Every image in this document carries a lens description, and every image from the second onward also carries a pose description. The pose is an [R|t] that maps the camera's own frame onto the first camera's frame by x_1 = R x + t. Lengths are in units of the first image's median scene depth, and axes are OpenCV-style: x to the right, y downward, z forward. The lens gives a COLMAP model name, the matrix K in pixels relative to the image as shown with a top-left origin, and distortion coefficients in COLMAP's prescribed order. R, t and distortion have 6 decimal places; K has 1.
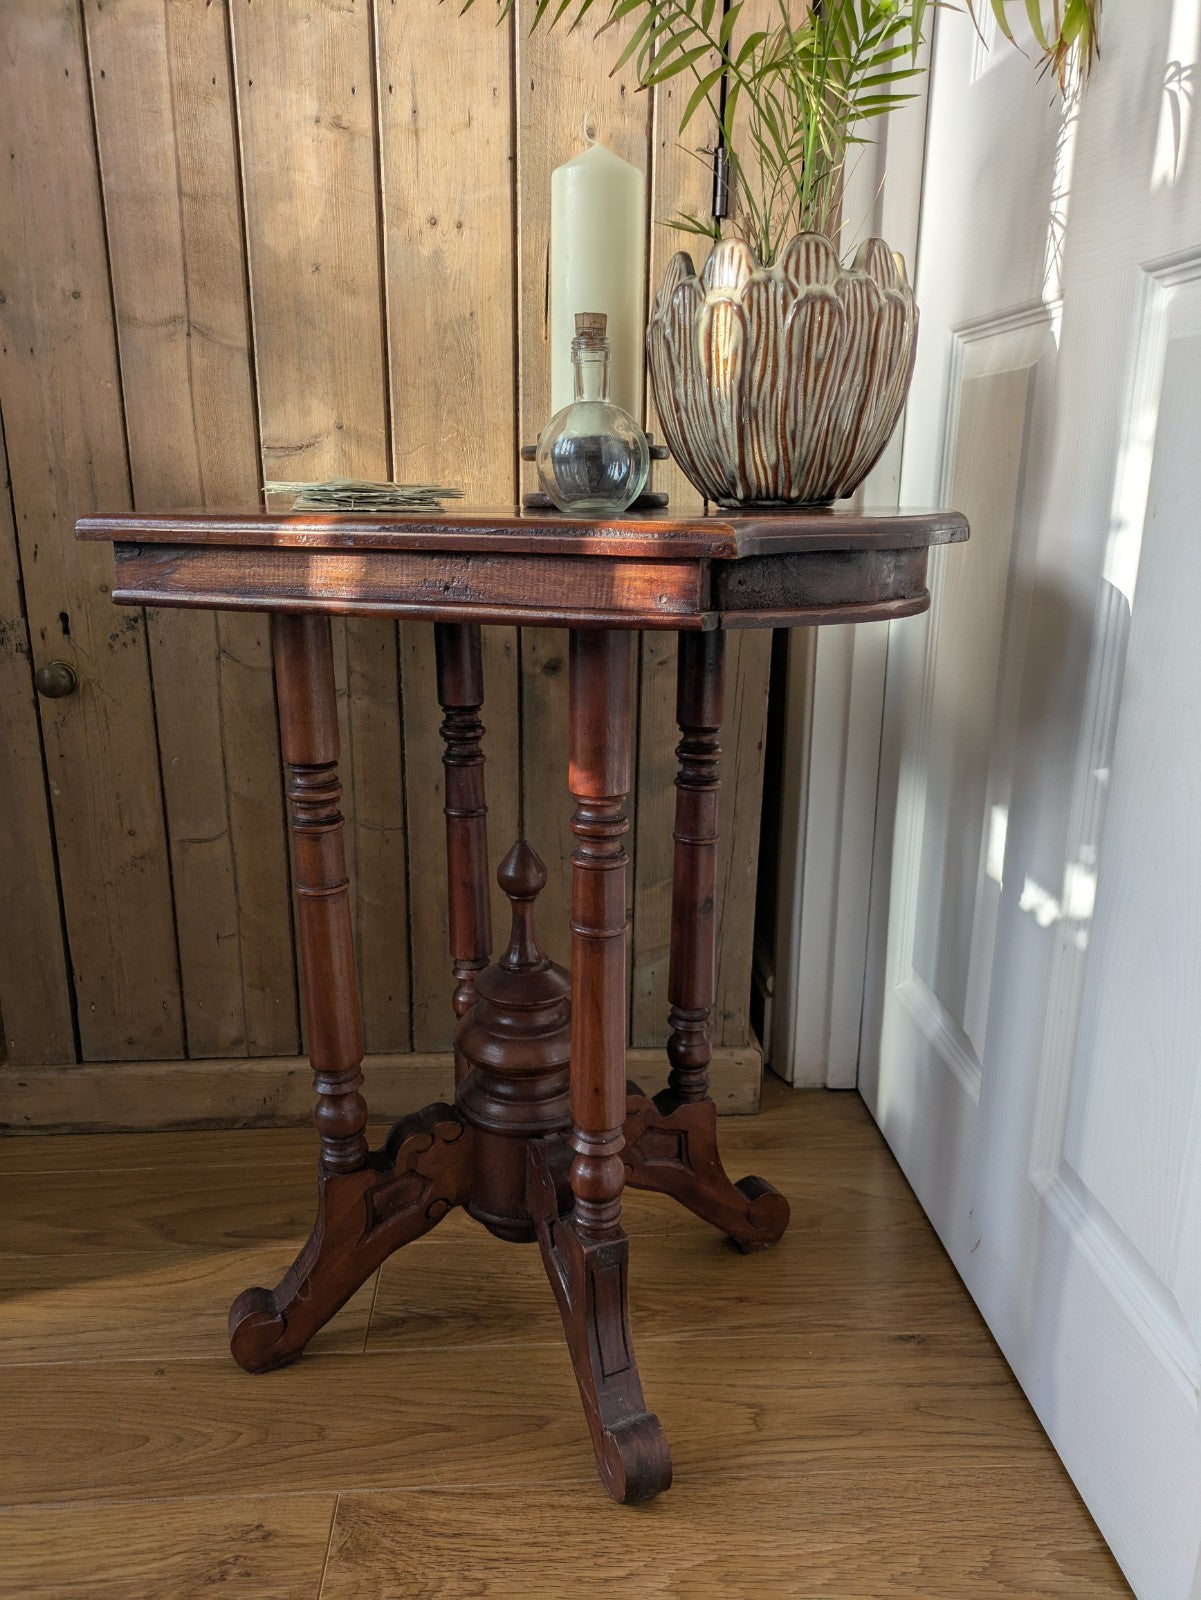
lens RADIAL K [[1198.0, 0, 597.3], [0, 1198.0, 813.6], [0, 0, 1]] dist [0.035075, -0.030336]
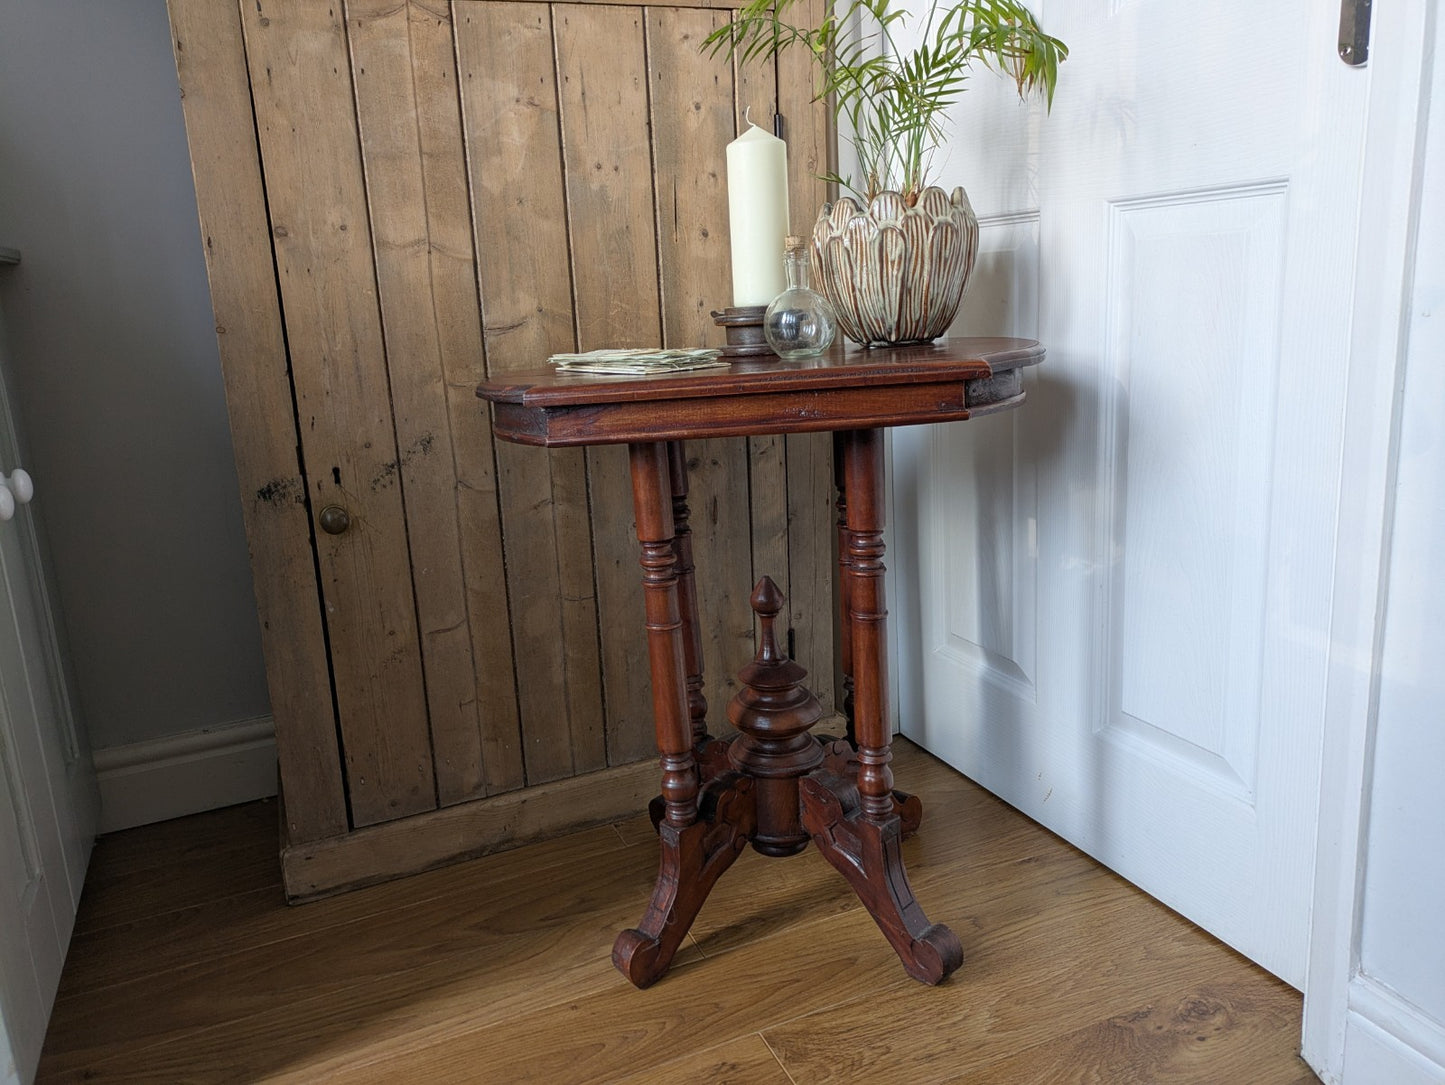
lens RADIAL K [[1082.0, 0, 707.1], [0, 1082.0, 518.9], [0, 0, 1]] dist [0.035075, -0.030336]
pose [[0.939651, -0.133151, 0.315163, -0.489533], [0.155176, 0.986827, -0.045737, 0.001456], [-0.304921, 0.091883, 0.947935, -0.228869]]
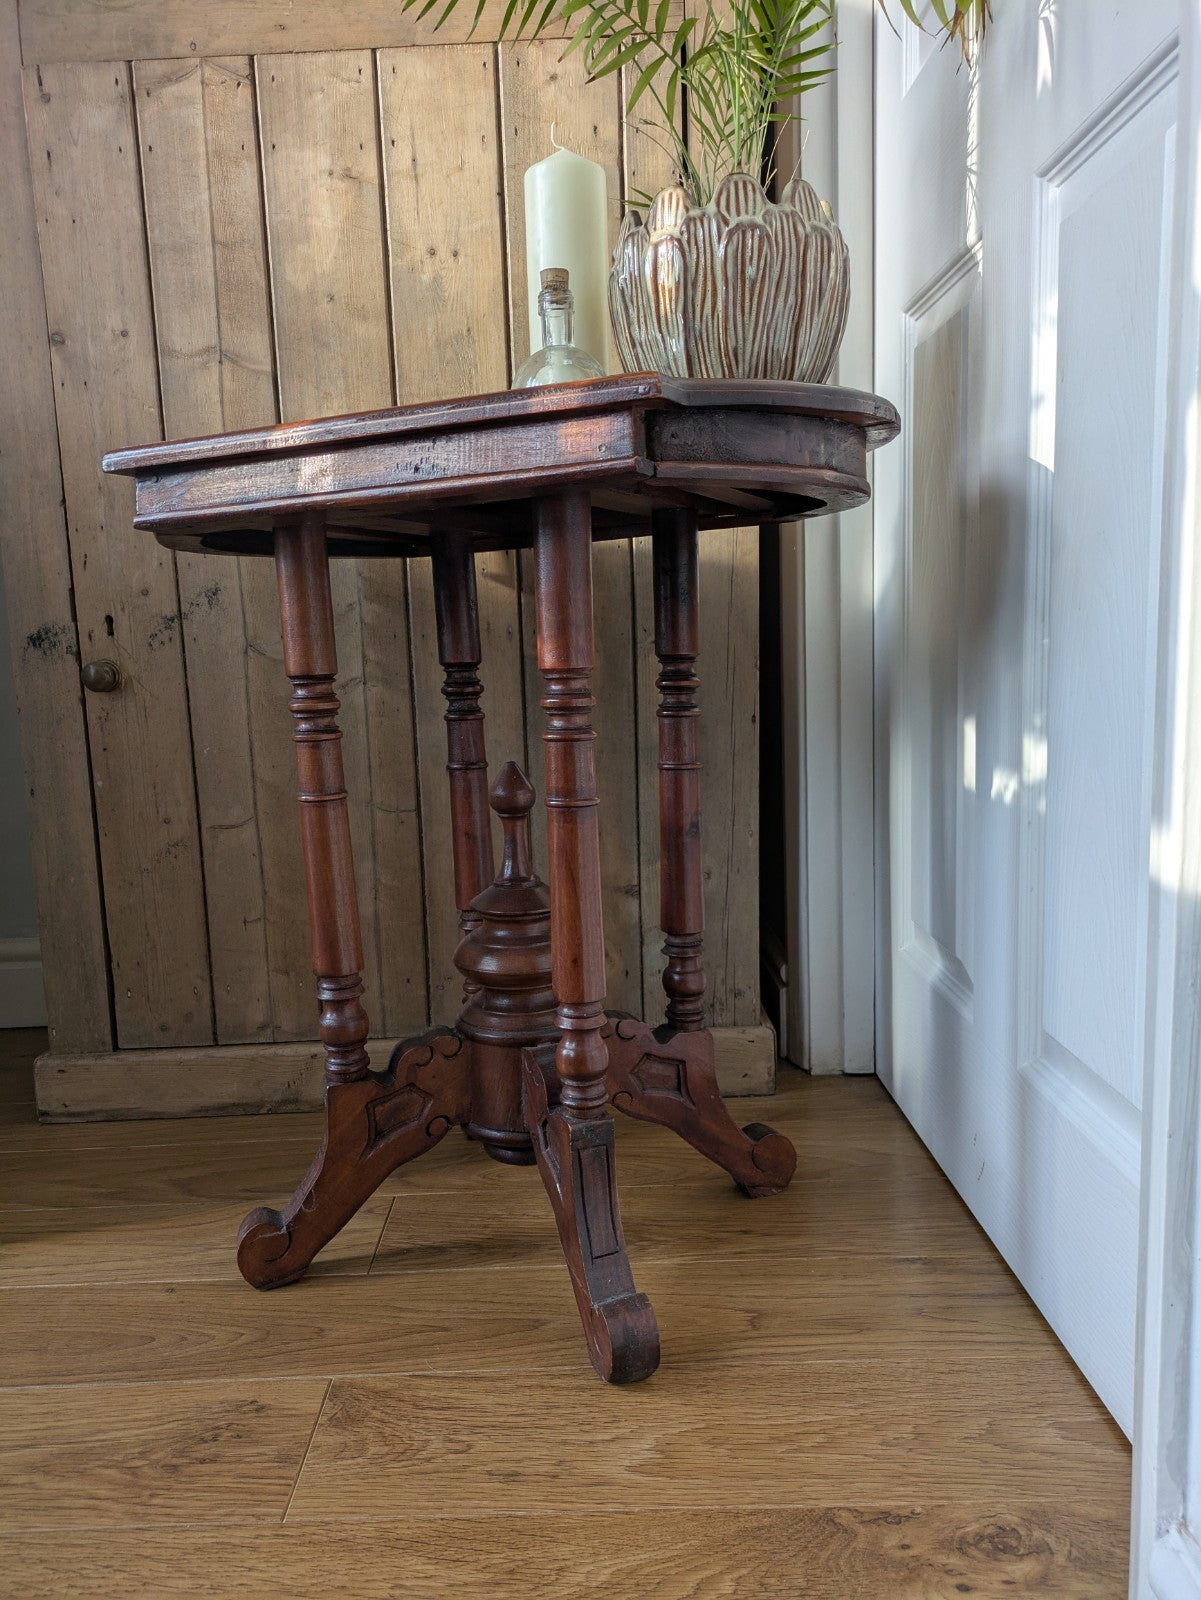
lens RADIAL K [[1198.0, 0, 576.6], [0, 1198.0, 816.8], [0, 0, 1]] dist [0.035075, -0.030336]
pose [[0.996927, -0.033938, -0.070601, 0.061931], [0.024145, 0.990525, -0.135196, 0.193985], [0.074520, 0.133076, 0.988300, -0.036939]]
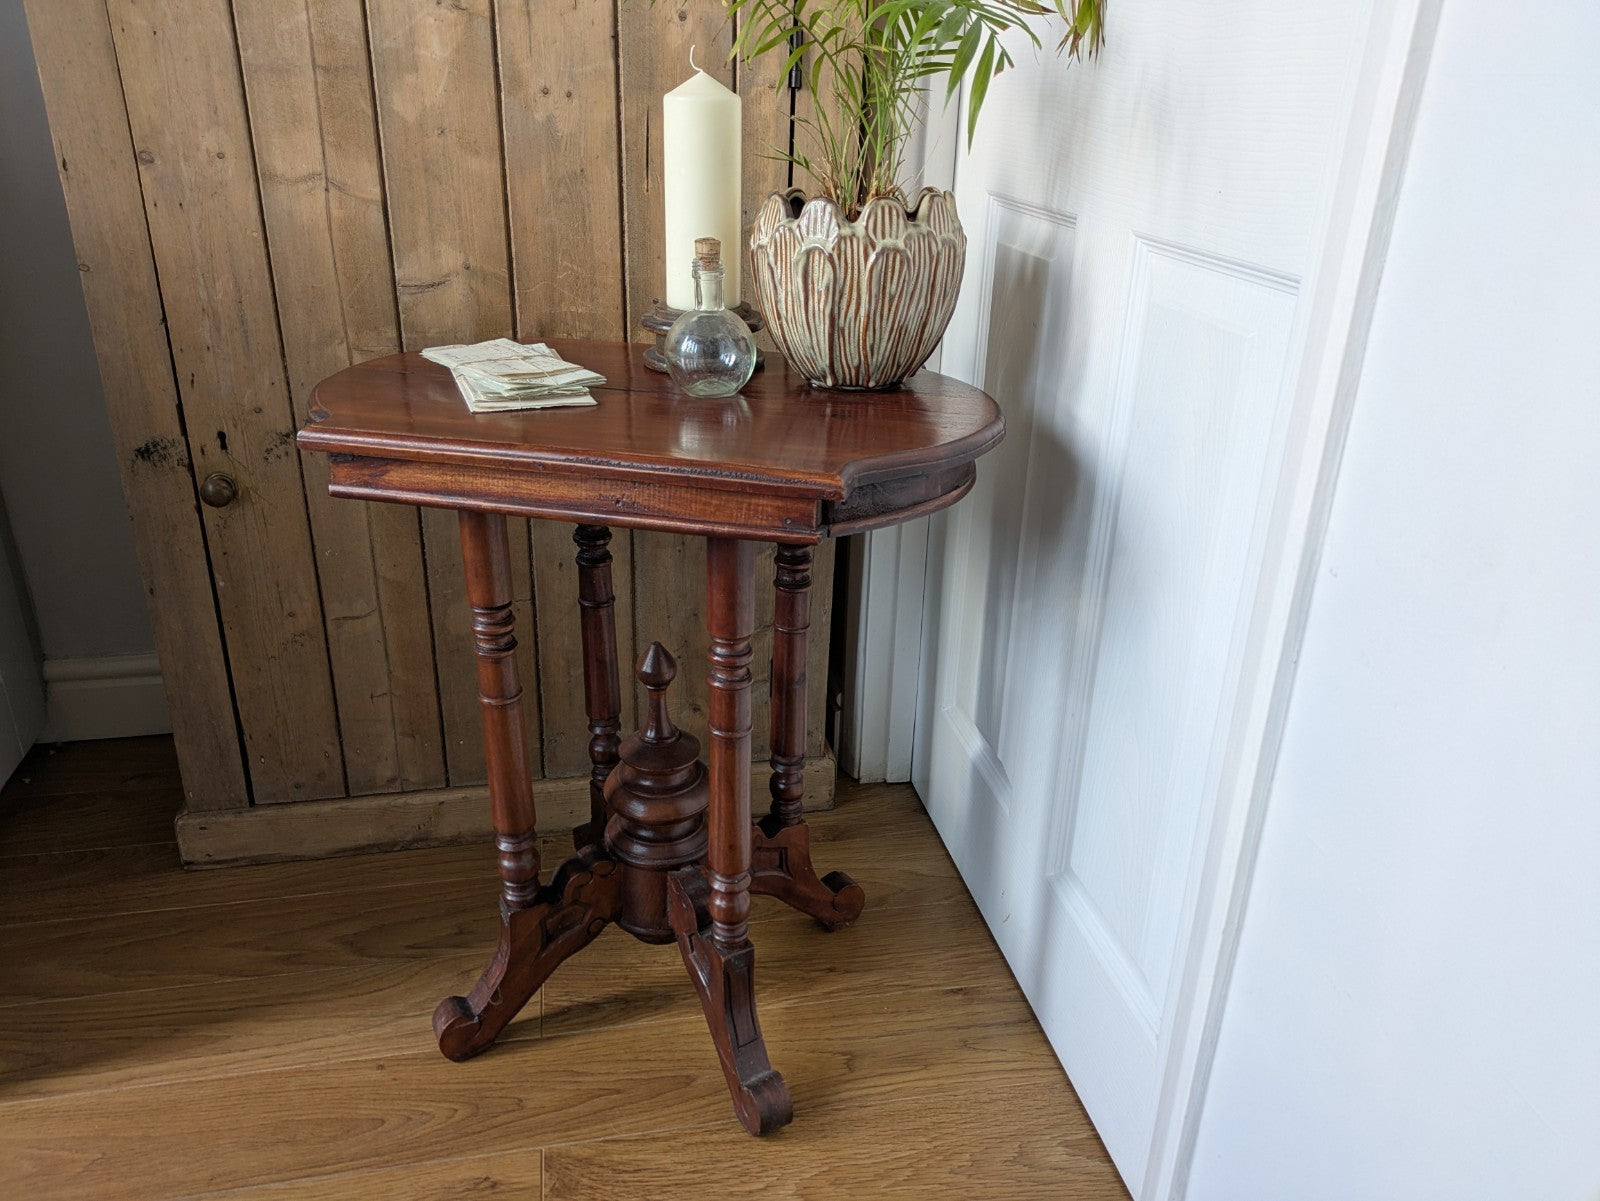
lens RADIAL K [[1198.0, 0, 776.9], [0, 1198.0, 579.3], [0, 0, 1]] dist [0.035075, -0.030336]
pose [[0.991978, -0.039066, 0.120225, -0.076323], [0.023028, 0.990981, 0.132011, -0.184041], [-0.124298, -0.128184, 0.983930, -0.208651]]
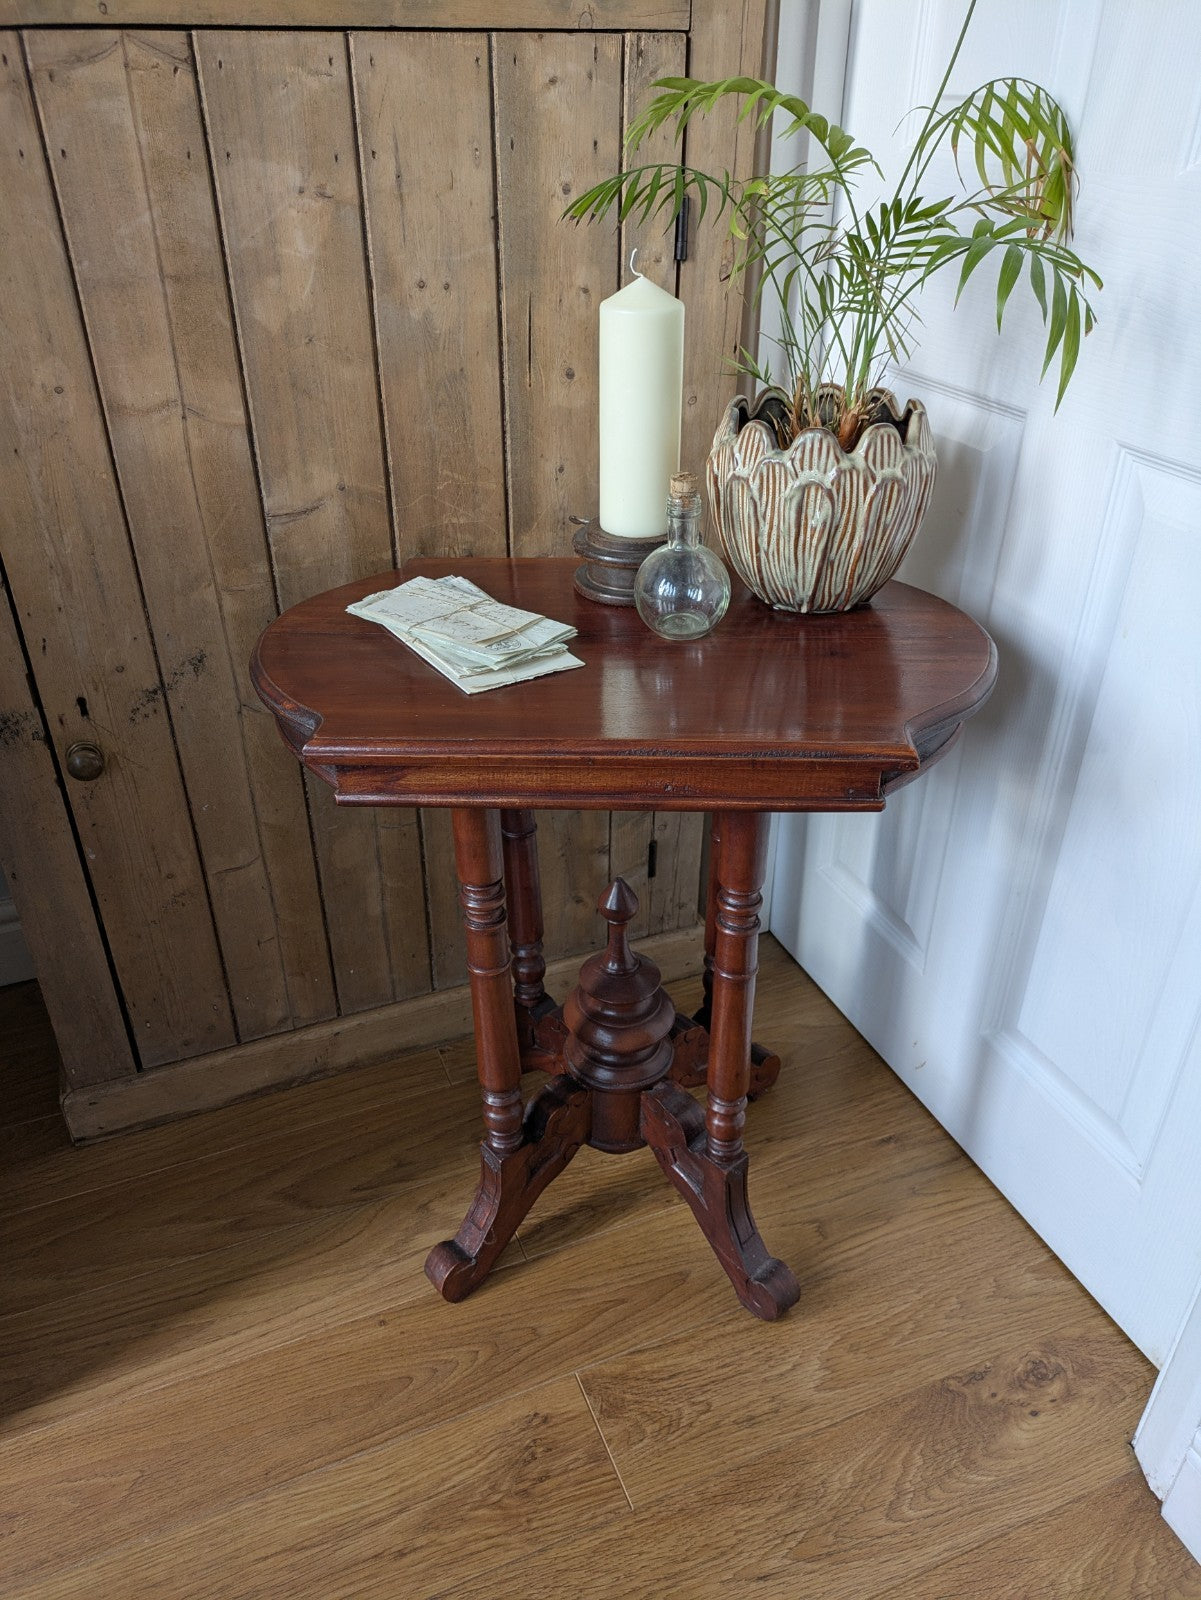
lens RADIAL K [[1198.0, 0, 606.6], [0, 1198.0, 822.3], [0, 0, 1]] dist [0.035075, -0.030336]
pose [[0.942552, -0.184287, 0.278630, -0.363537], [0.097699, 0.949672, 0.297619, -0.357448], [-0.319455, -0.253300, 0.913120, -0.088213]]
